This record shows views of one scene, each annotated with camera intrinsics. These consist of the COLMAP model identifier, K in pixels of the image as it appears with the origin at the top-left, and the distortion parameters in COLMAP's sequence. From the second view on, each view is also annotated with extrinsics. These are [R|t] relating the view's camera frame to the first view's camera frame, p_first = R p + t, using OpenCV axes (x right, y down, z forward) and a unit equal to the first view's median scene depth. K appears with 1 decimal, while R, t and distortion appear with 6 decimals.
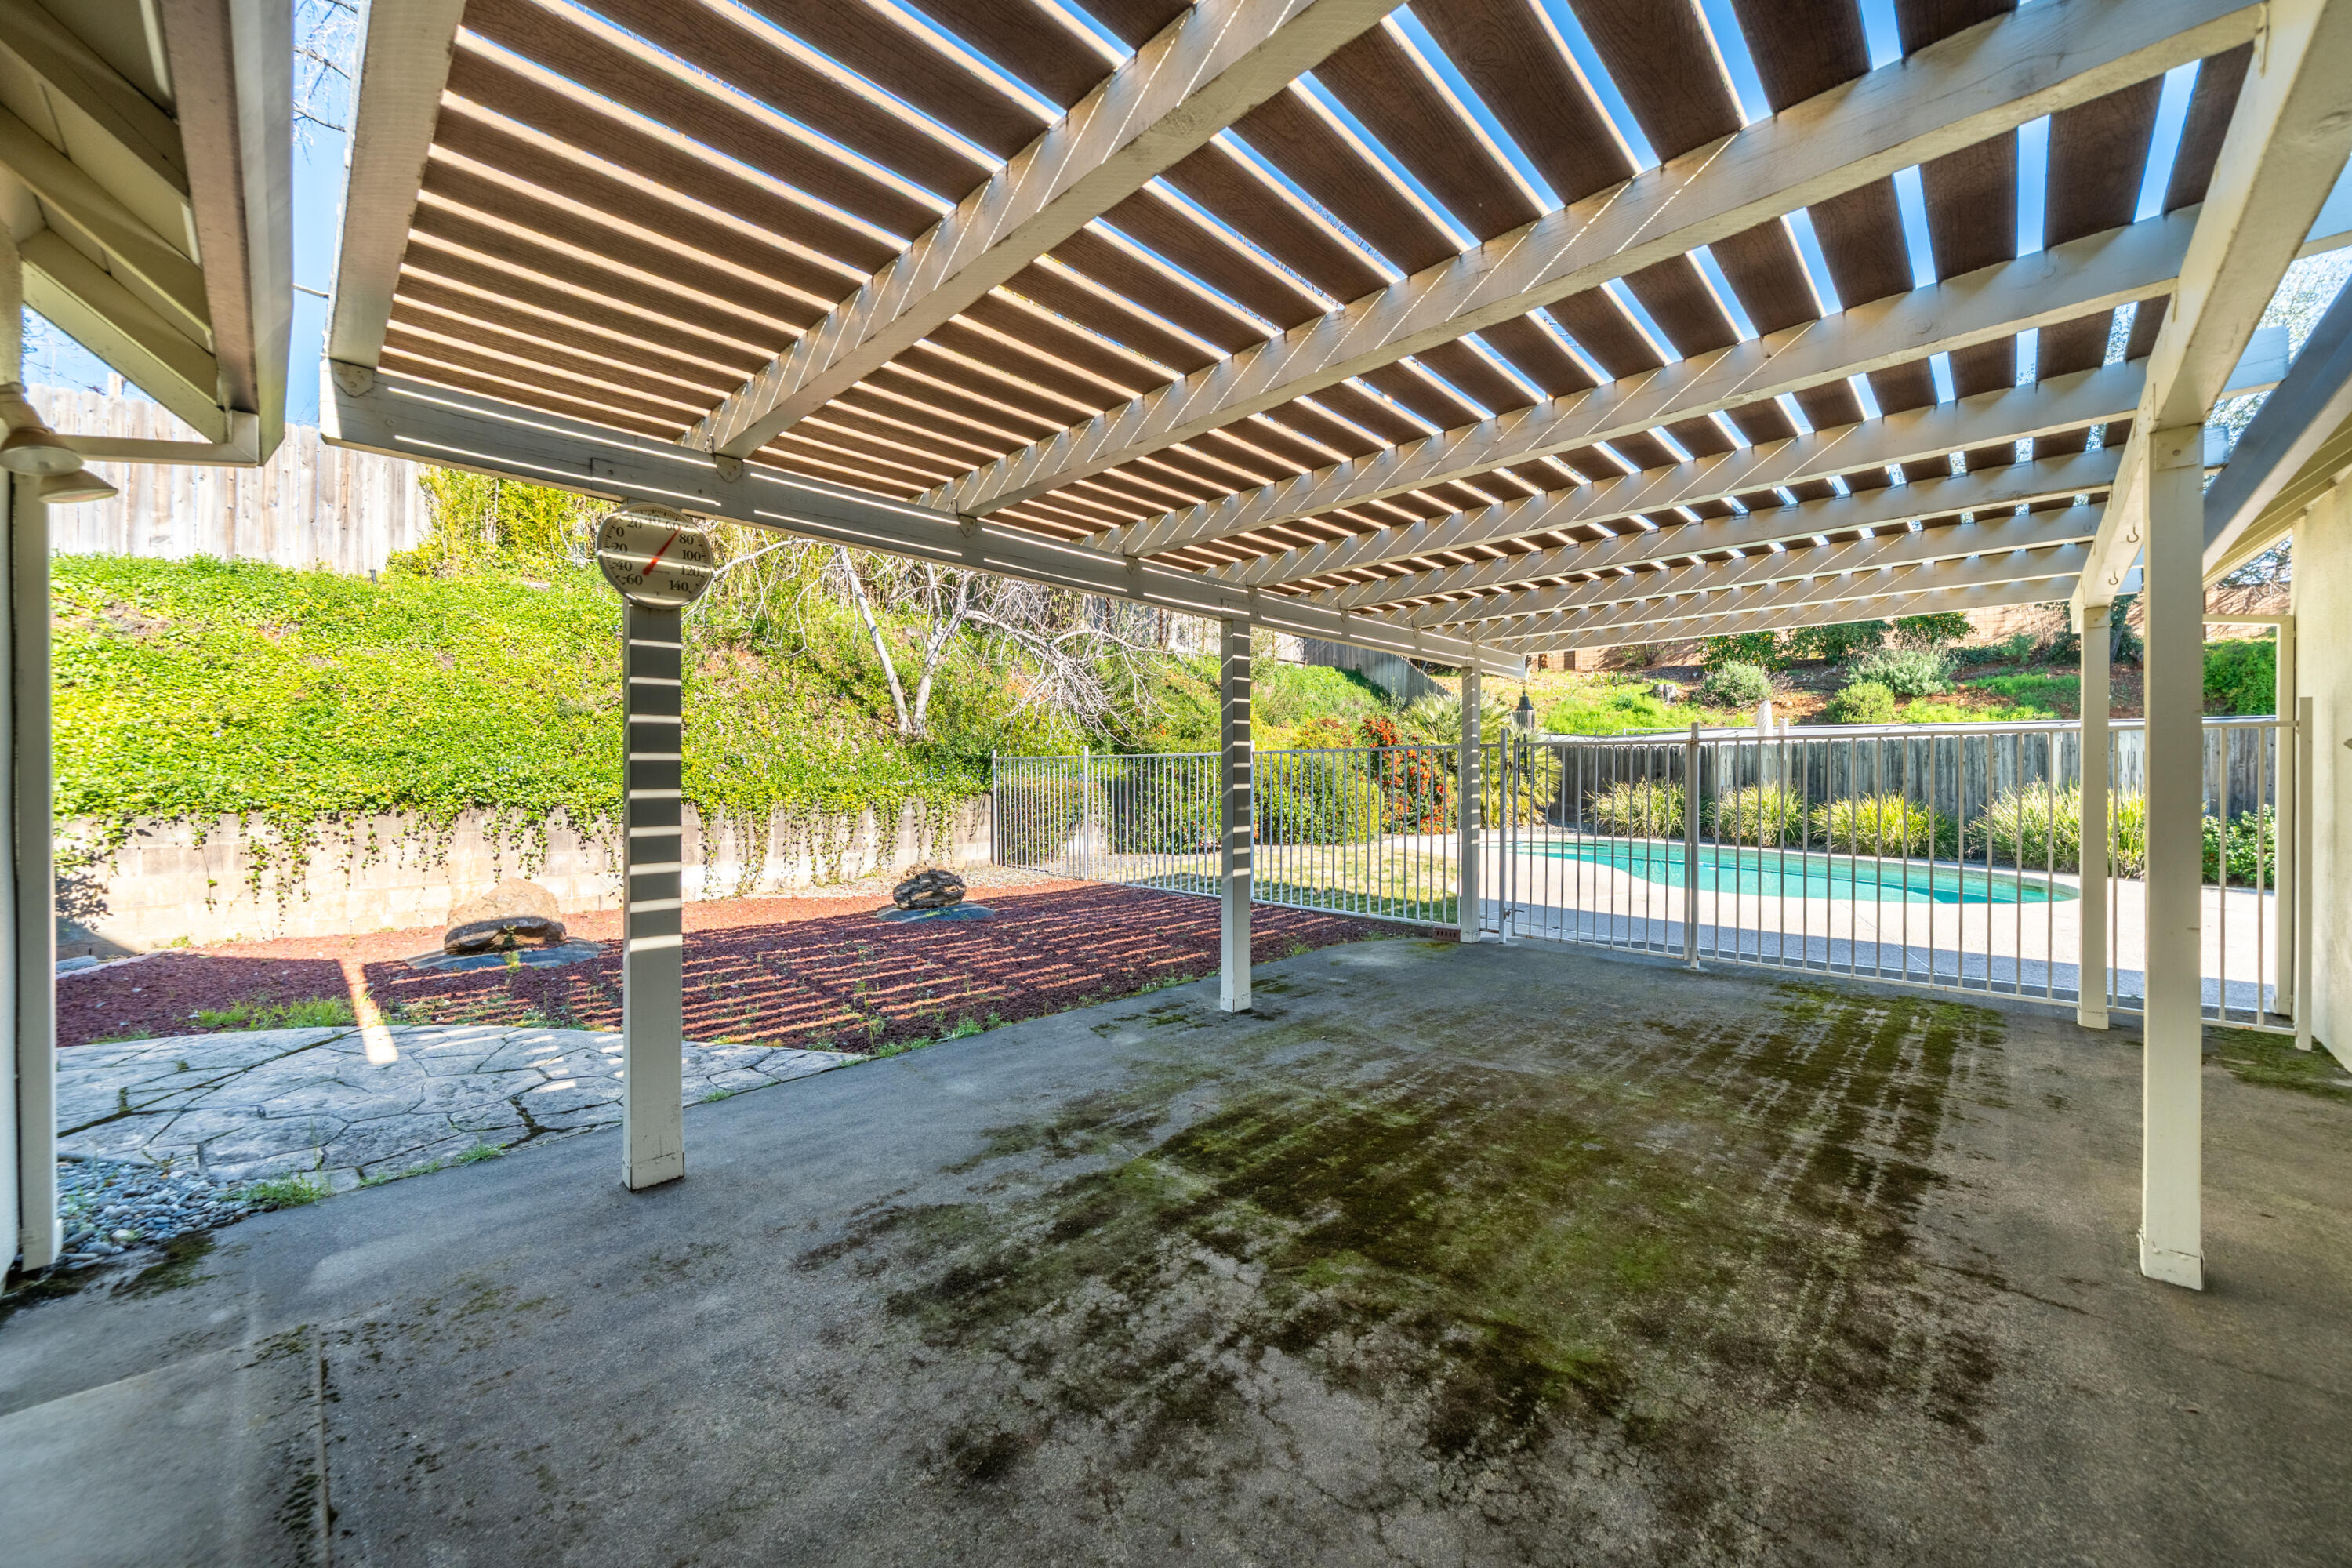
lens RADIAL K [[879.2, 0, 1174.7], [0, 879.2, 777.7], [0, 0, 1]] dist [-0.003138, 0.000136]
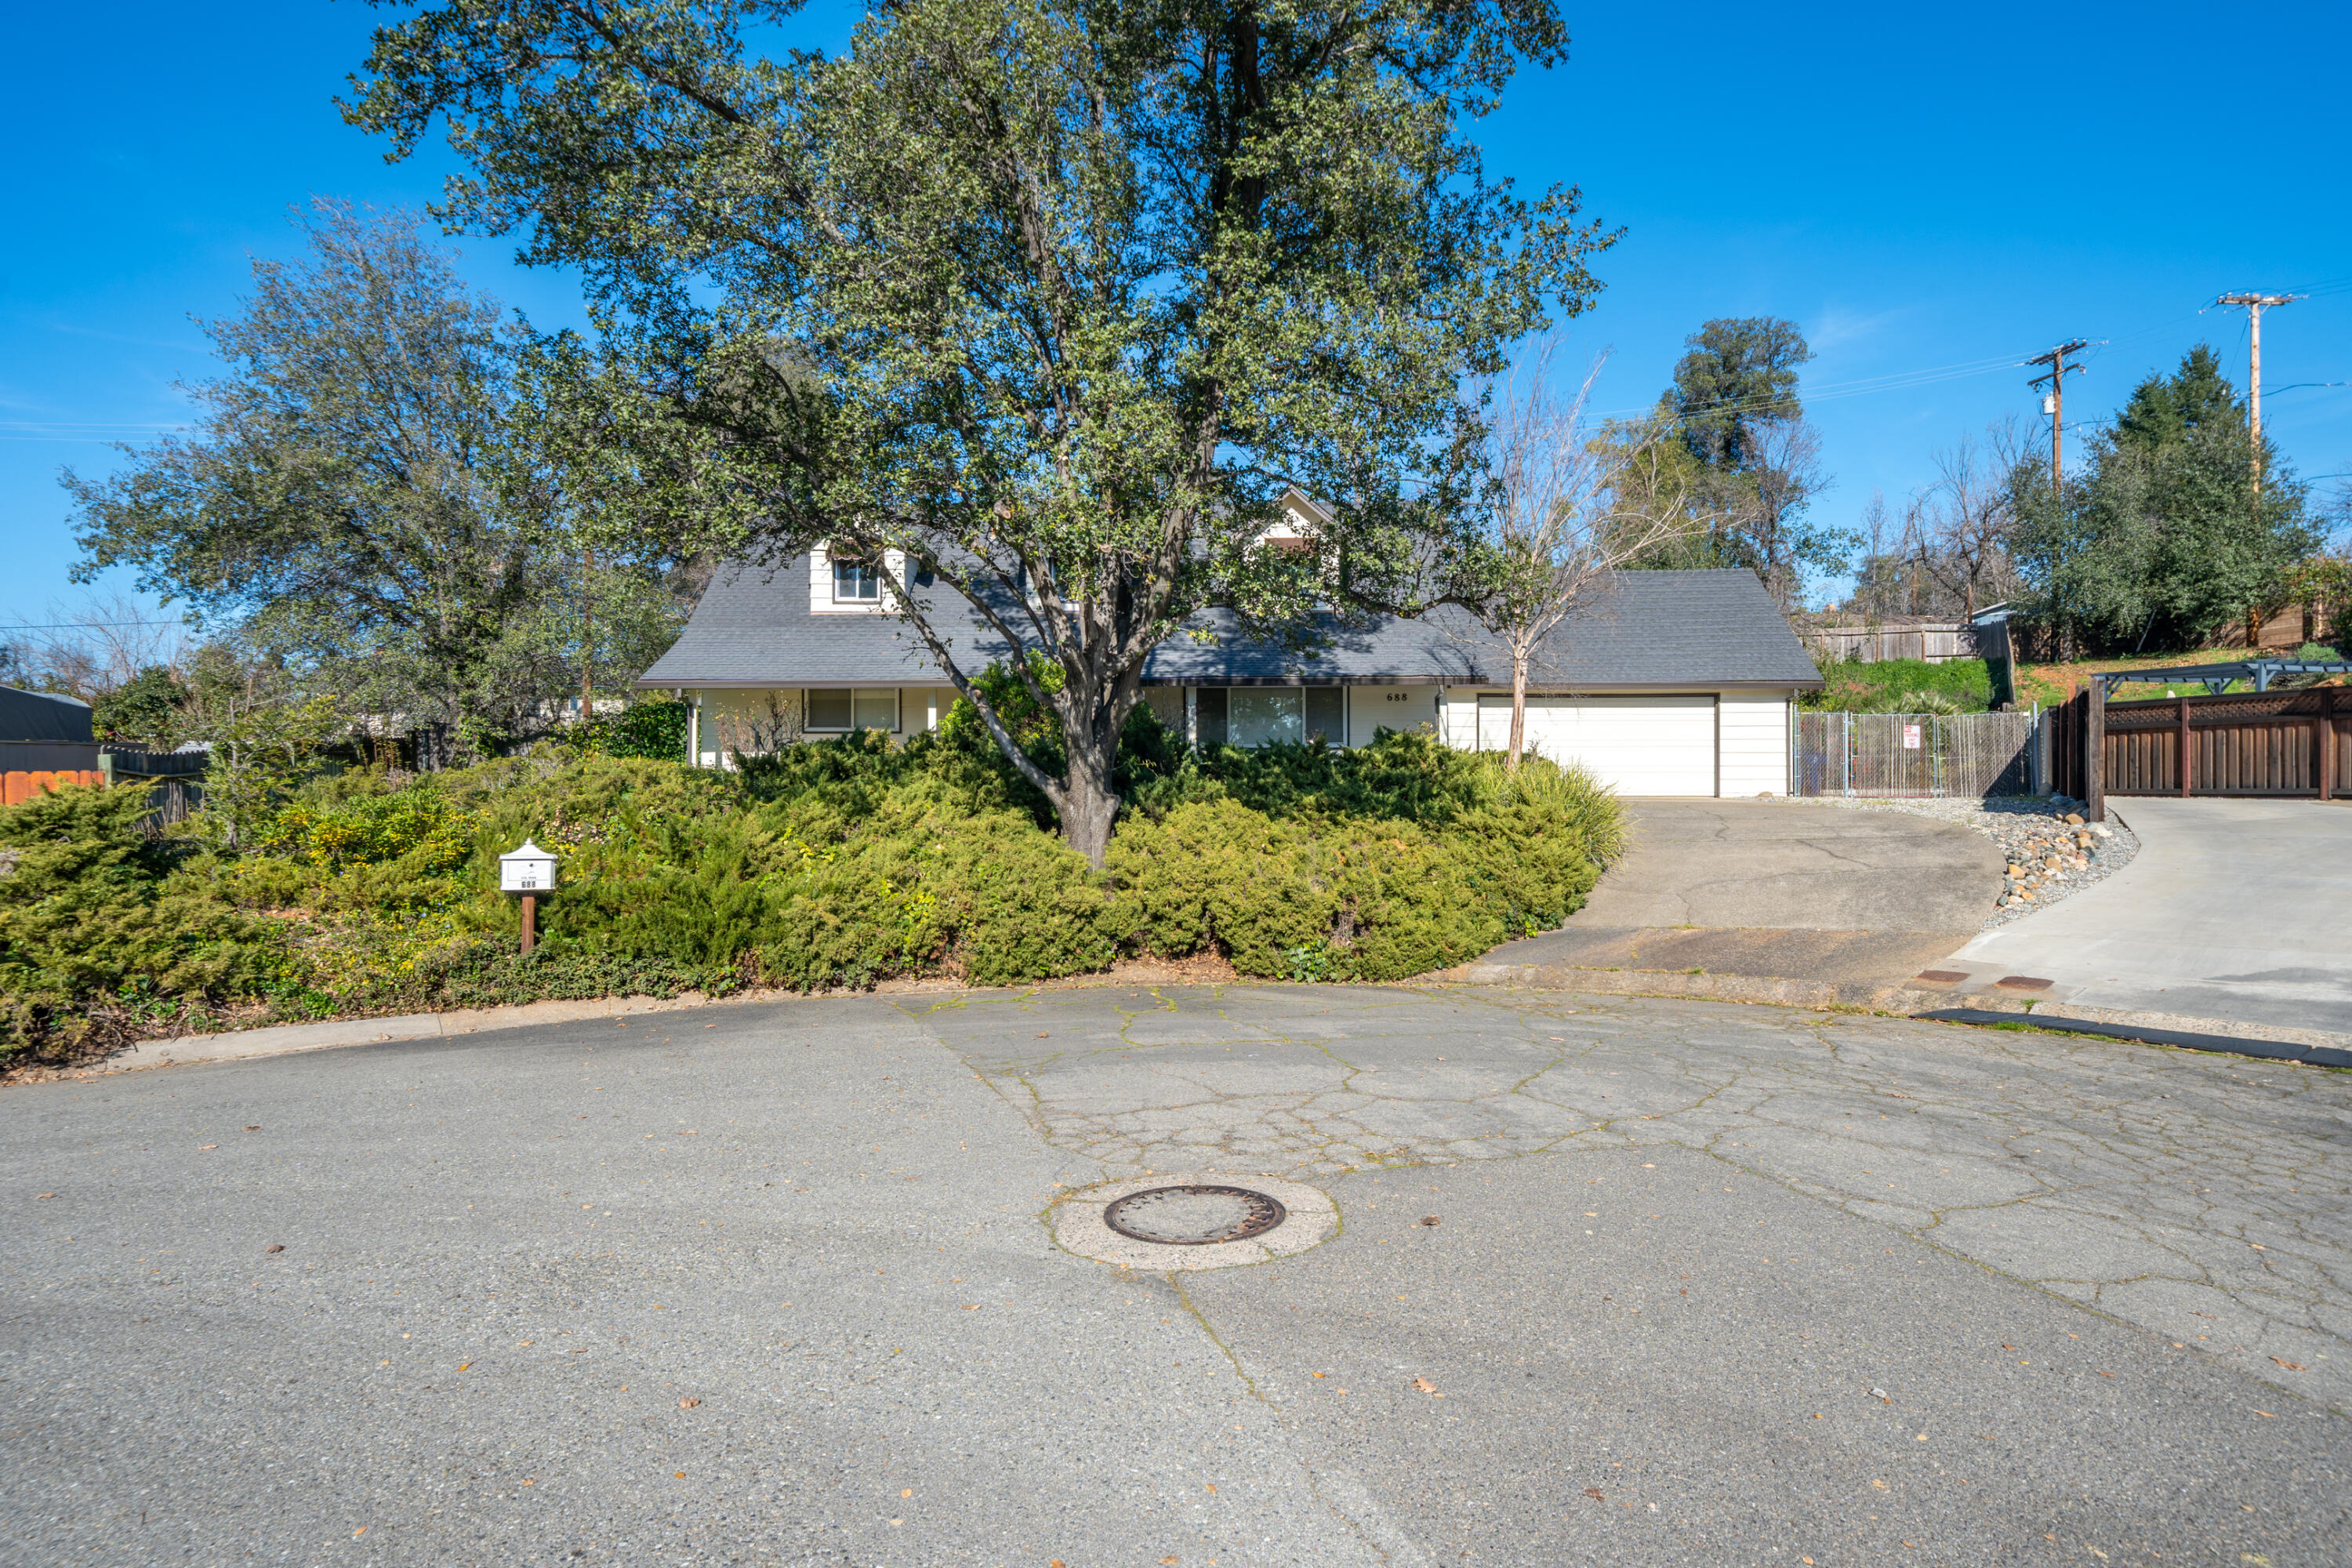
lens RADIAL K [[1341.5, 0, 1170.8], [0, 1341.5, 783.7], [0, 0, 1]] dist [0.008153, 0.008184]
pose [[0.683500, -0.003237, -0.729944, 2.588757], [0.003877, 0.999992, -0.000804, 0.099989], [0.729941, -0.002280, 0.683507, -3.304391]]
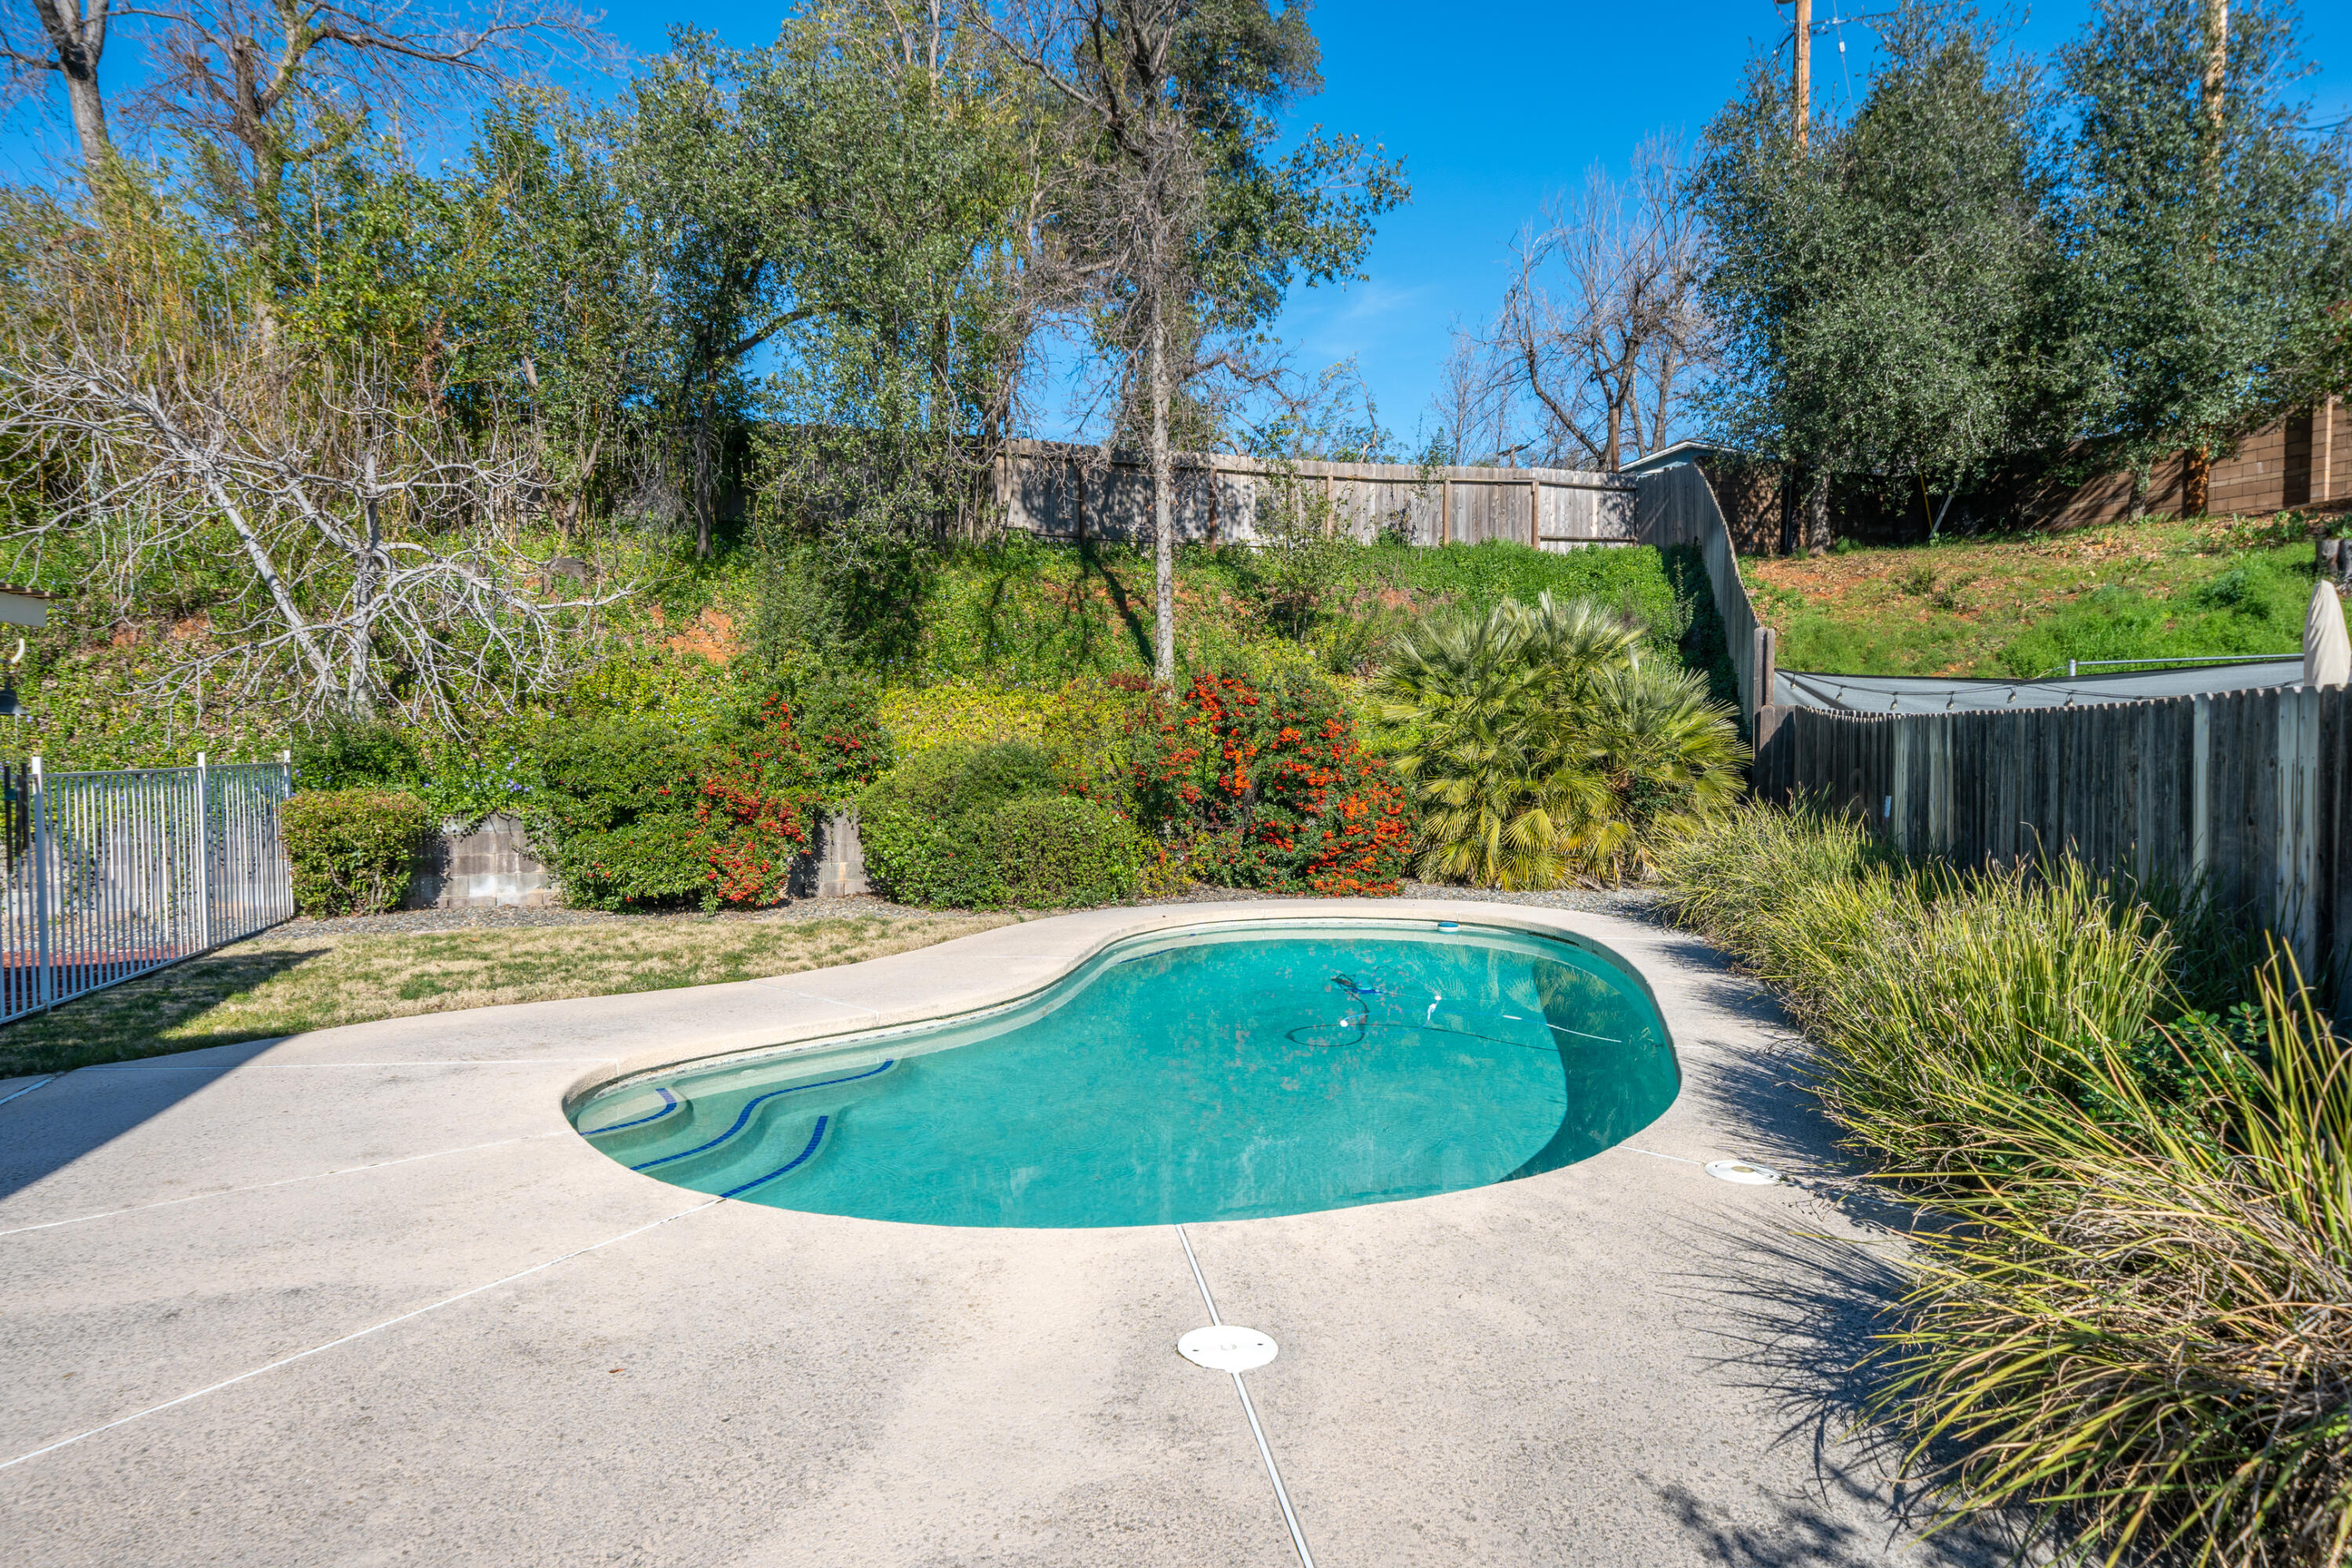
lens RADIAL K [[1426.1, 0, 1173.1], [0, 1426.1, 778.5], [0, 0, 1]] dist [0.007324, -0.000481]
pose [[0.856651, 0.011609, -0.515766, 1.323349], [0.002010, 0.999664, 0.025838, -0.050910], [0.515893, -0.023171, 0.856340, 0.529582]]
